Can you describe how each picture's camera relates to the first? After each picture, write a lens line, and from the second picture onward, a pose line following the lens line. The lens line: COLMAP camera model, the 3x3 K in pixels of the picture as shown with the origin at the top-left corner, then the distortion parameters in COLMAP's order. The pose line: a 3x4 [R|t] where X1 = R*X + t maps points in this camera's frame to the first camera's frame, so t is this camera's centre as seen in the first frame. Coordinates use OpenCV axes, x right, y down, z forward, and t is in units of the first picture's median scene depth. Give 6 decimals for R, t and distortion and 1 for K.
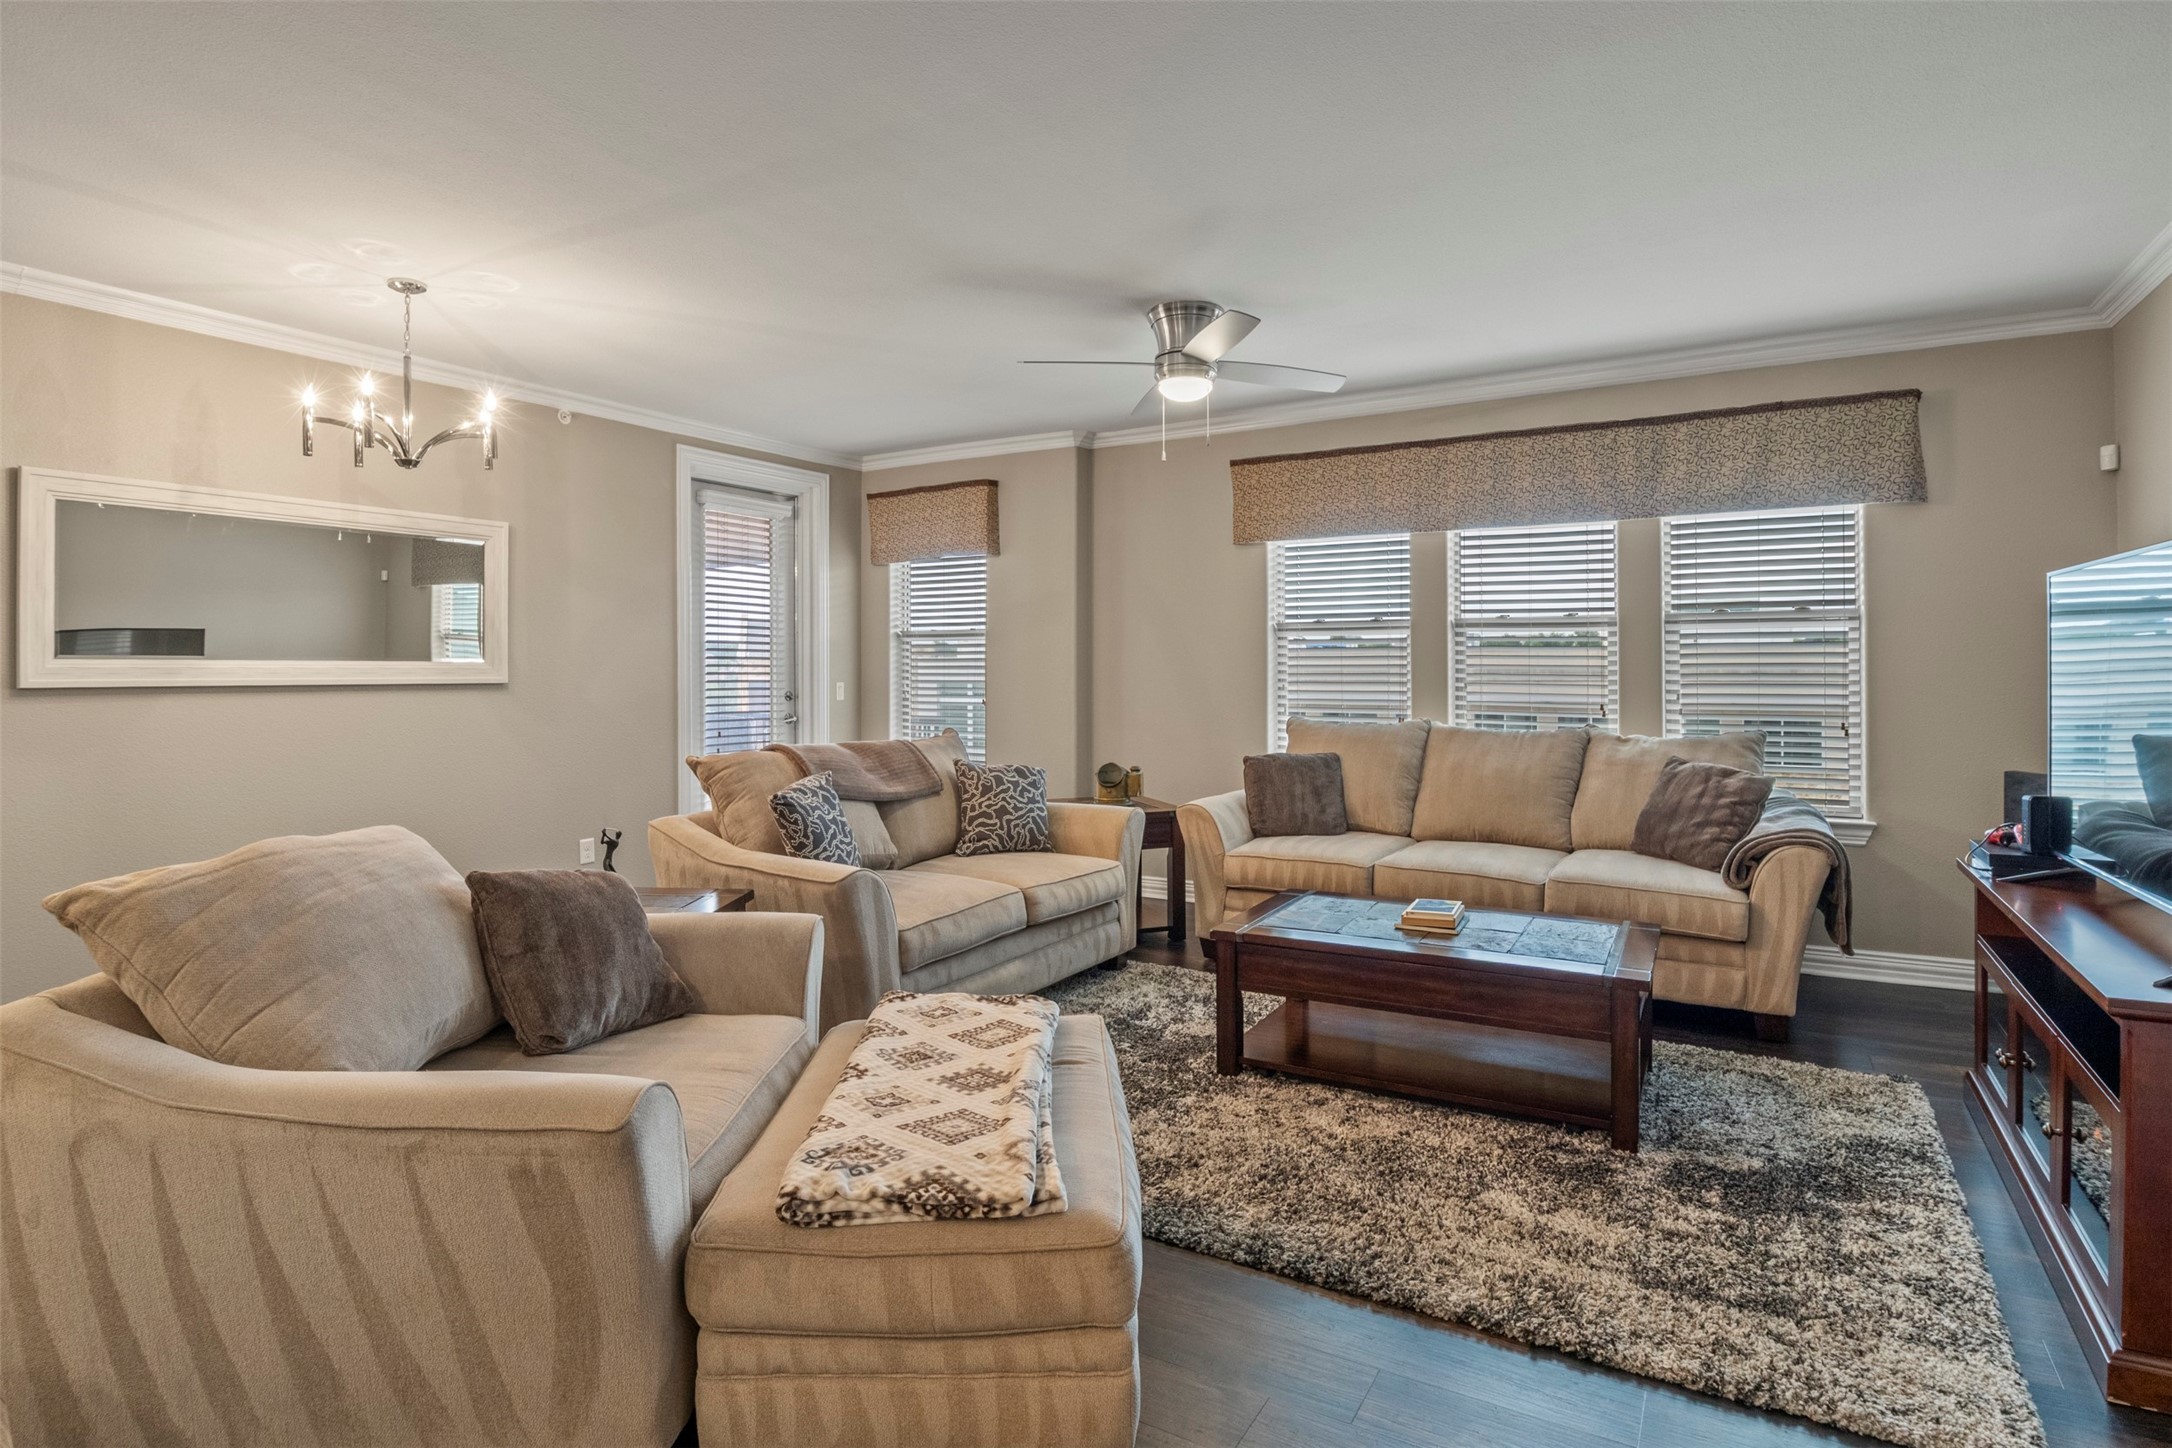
lens RADIAL K [[1117.8, 0, 1071.0], [0, 1117.8, 663.4], [0, 0, 1]] dist [-0.018545, 0.000179]
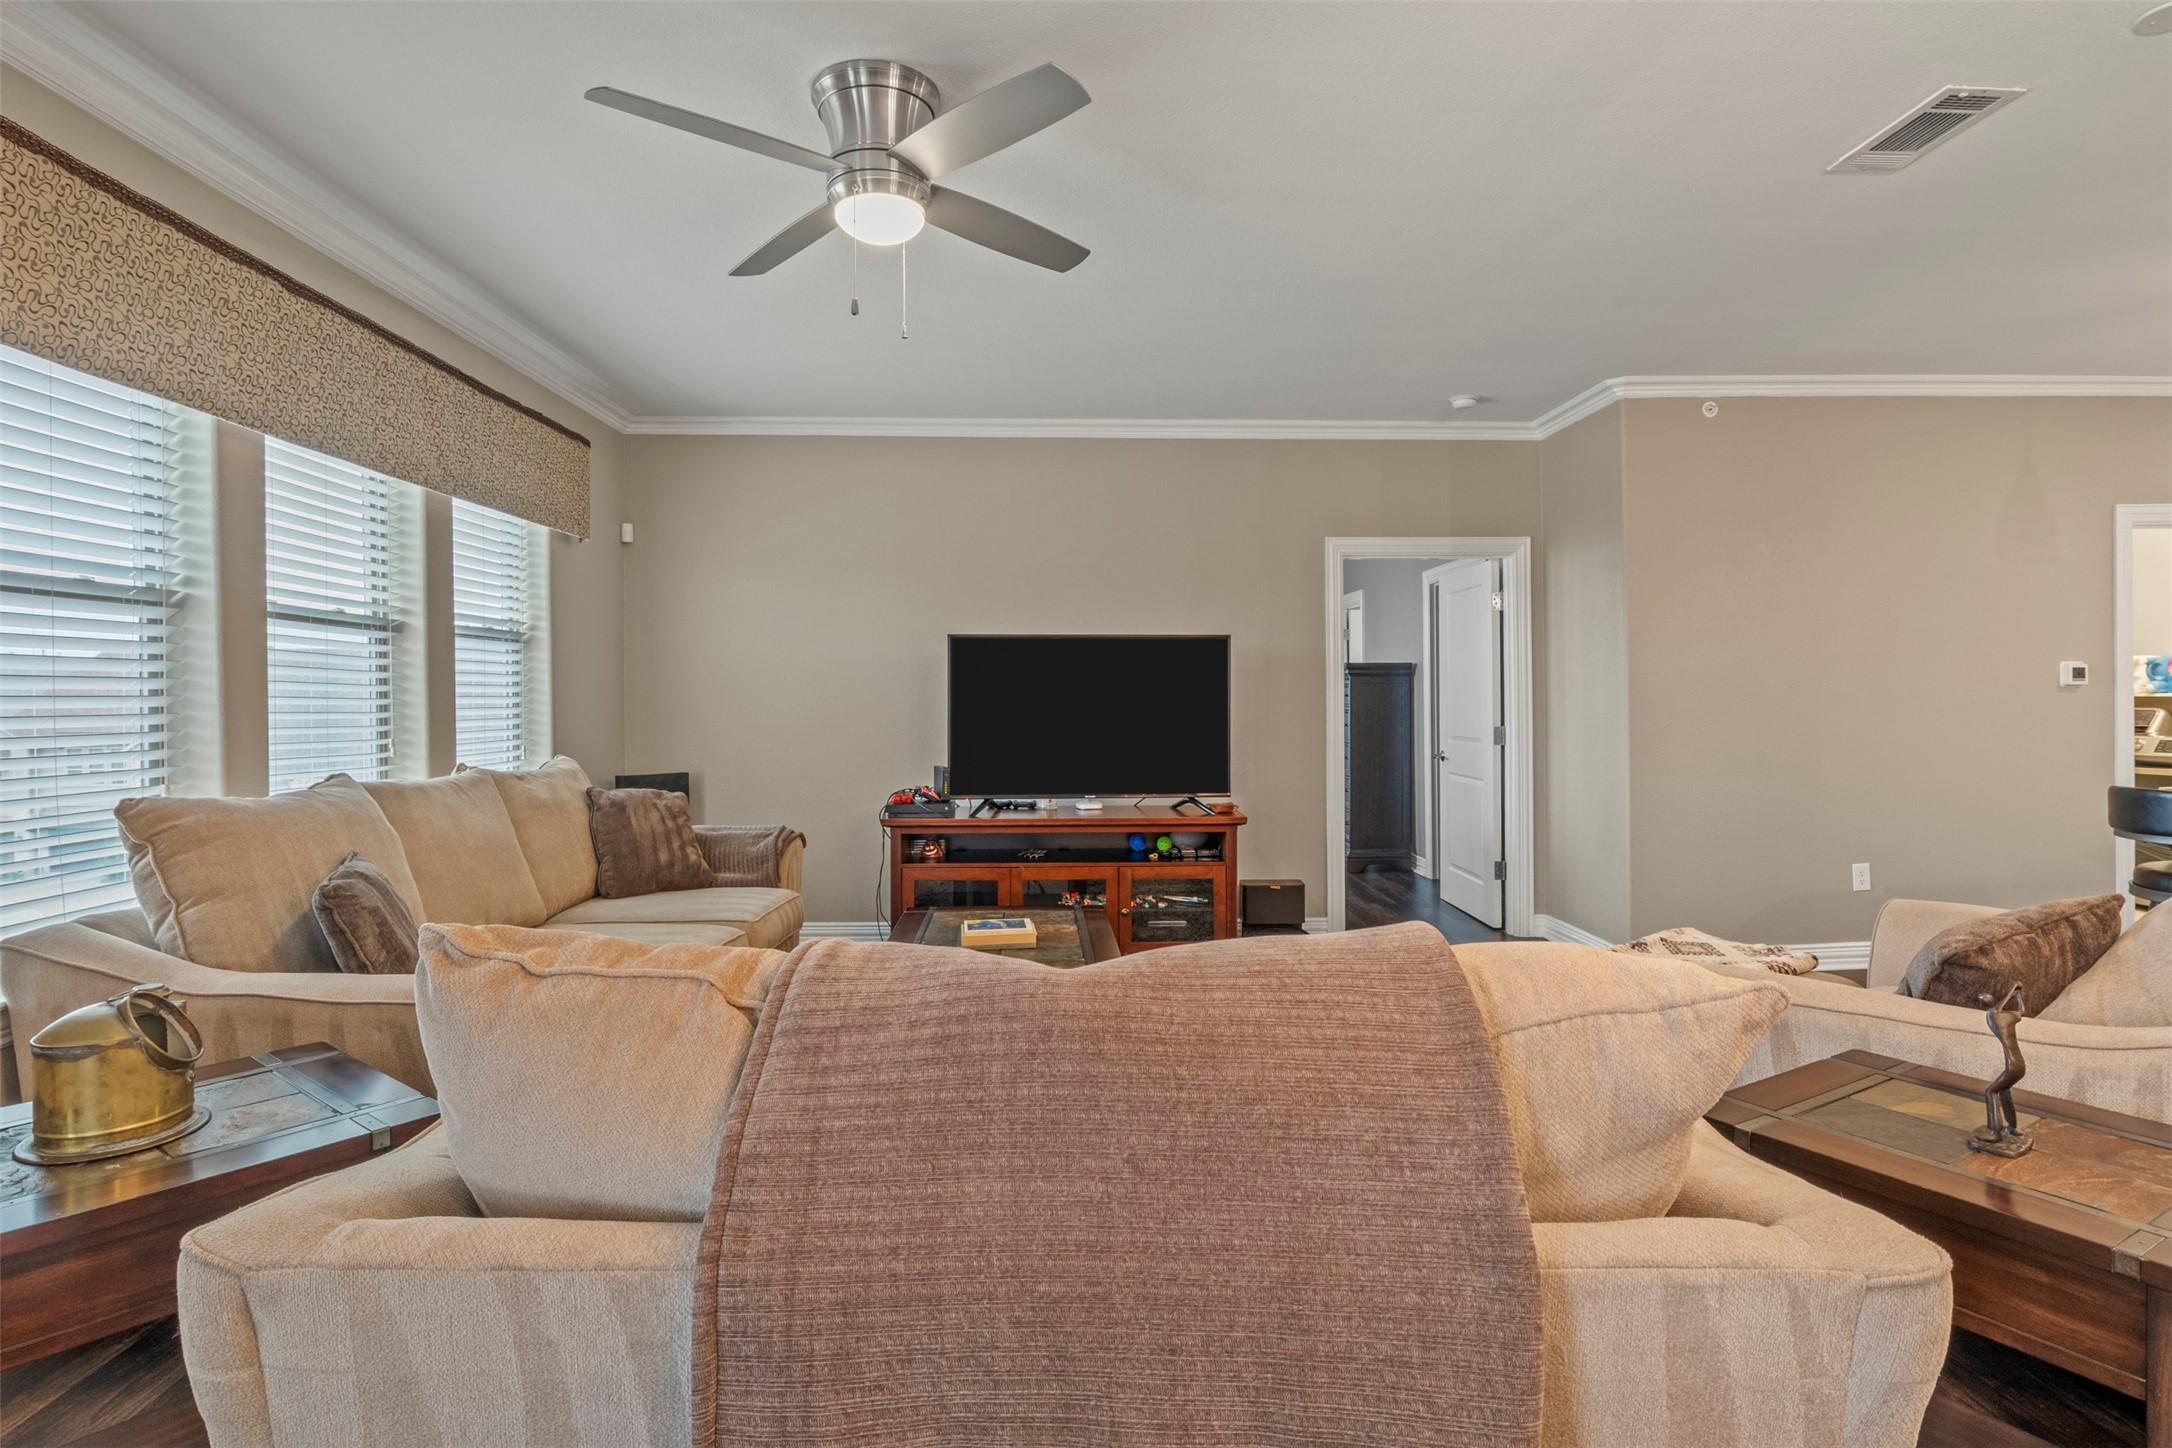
lens RADIAL K [[1106.1, 0, 1085.0], [0, 1106.1, 695.1], [0, 0, 1]] dist [-0.003767, -0.001167]
pose [[-0.548883, 0.004736, 0.835886, -0.417984], [0.001223, 0.999987, -0.004863, 0.012854], [-0.835898, -0.001647, -0.548882, 1.129372]]
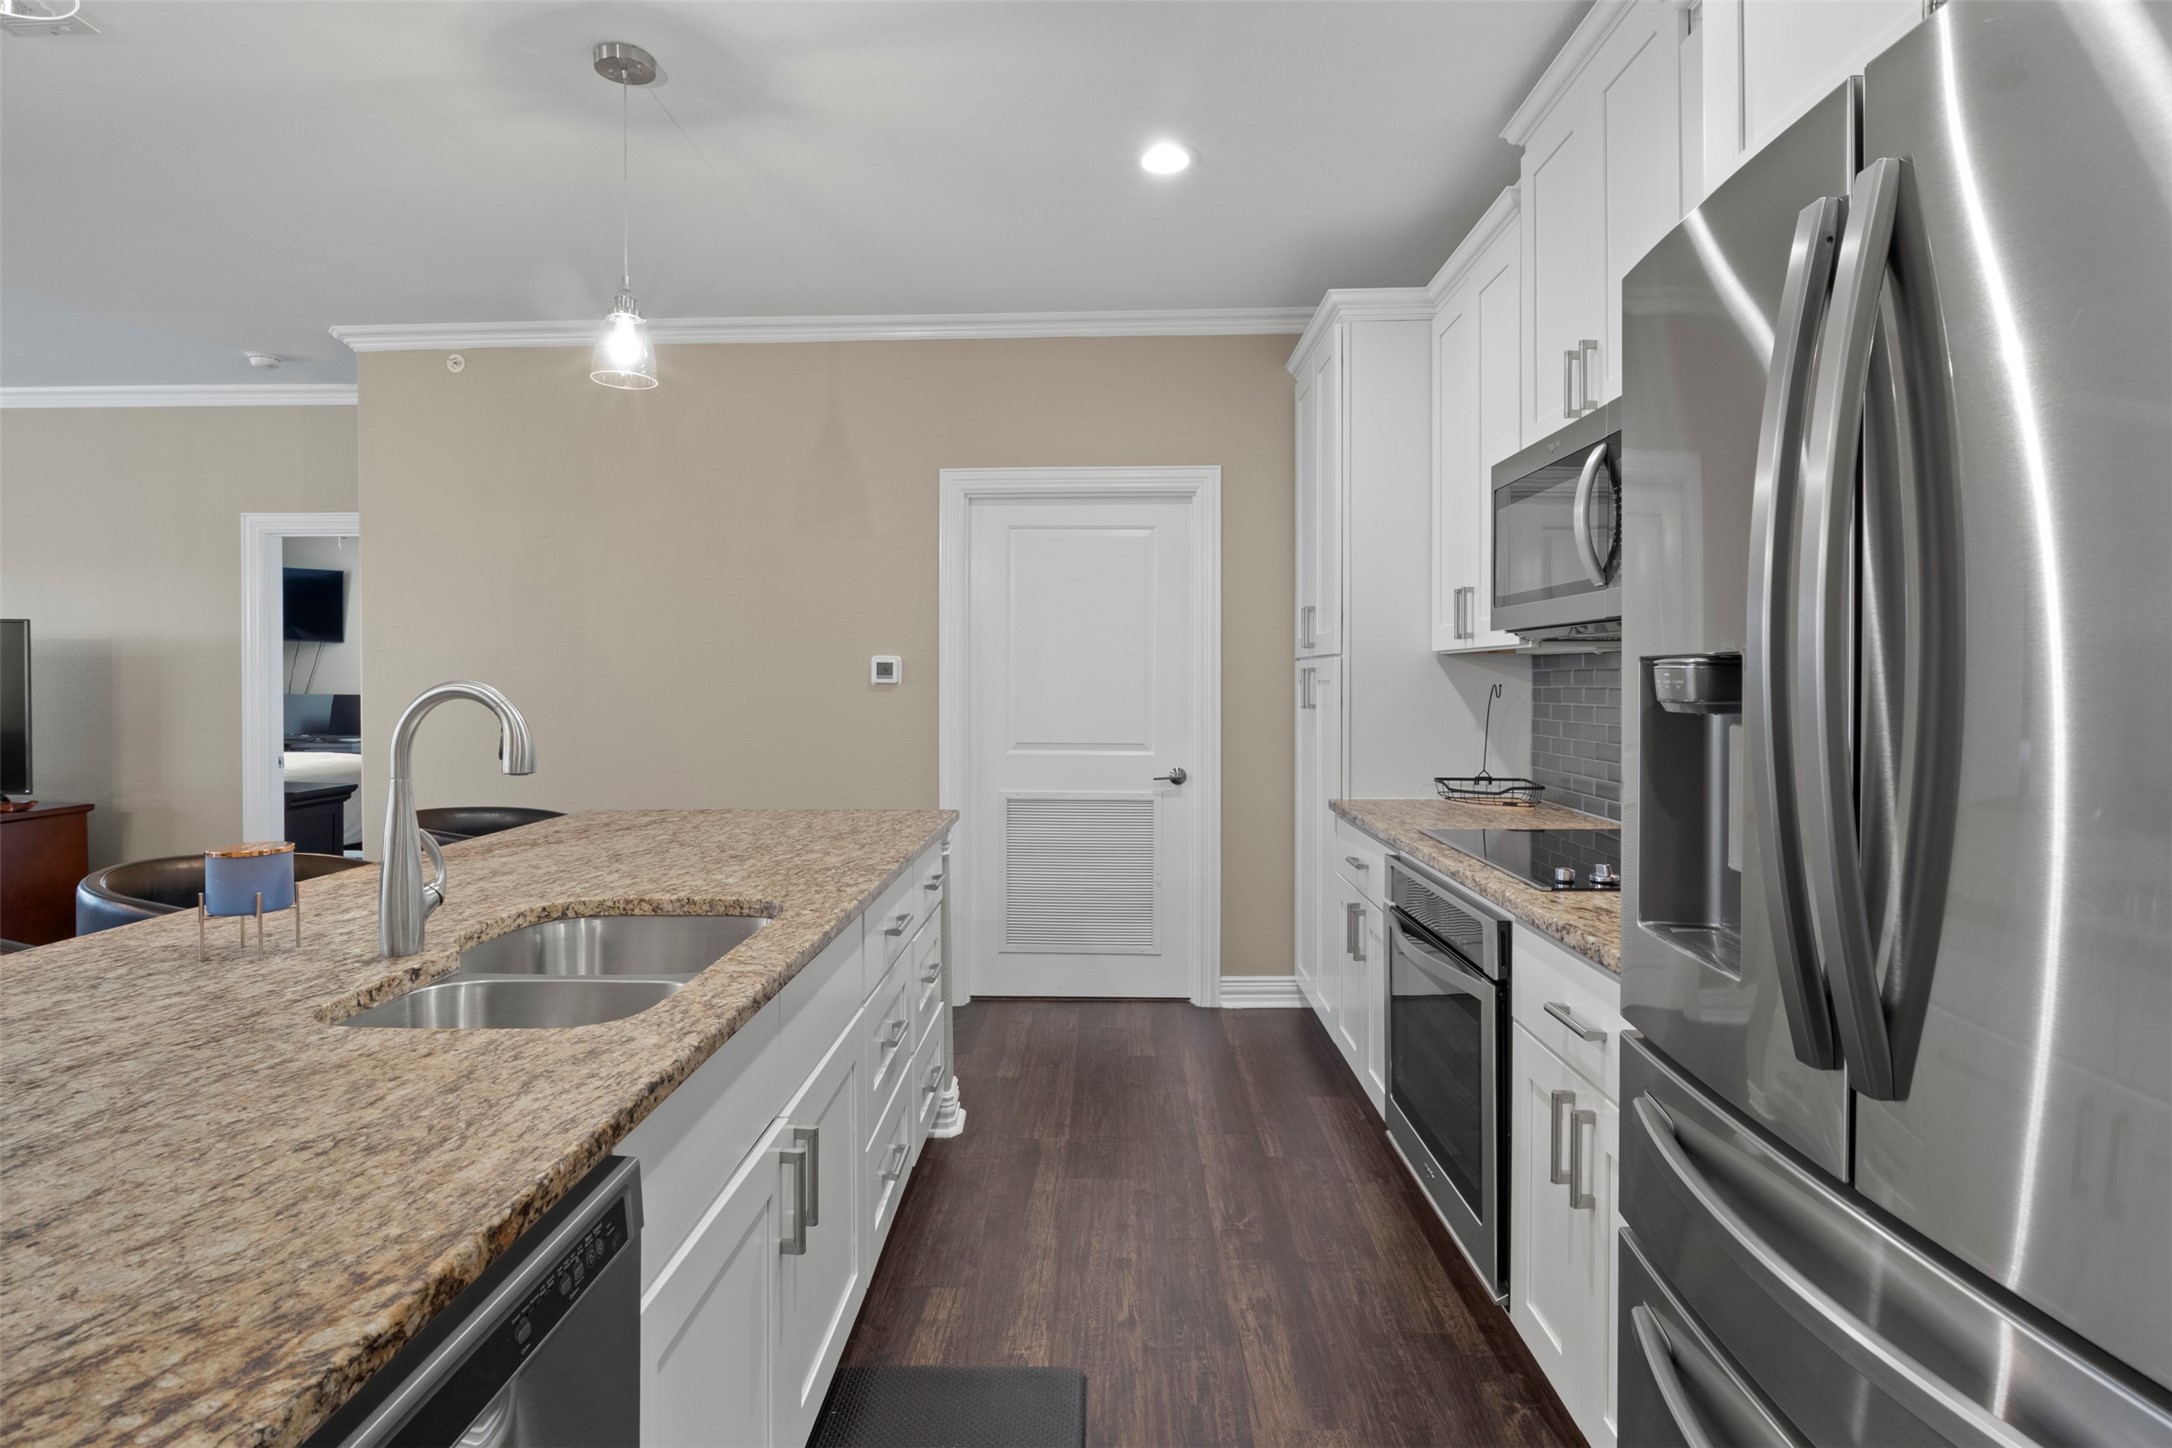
lens RADIAL K [[1093.8, 0, 1083.9], [0, 1093.8, 689.3], [0, 0, 1]] dist [-0.015681, -0.000894]
pose [[-0.482477, -0.008668, 0.875866, -0.913688], [-0.009438, 0.999944, 0.004697, -0.001762], [-0.875858, -0.006000, -0.482532, 0.039084]]
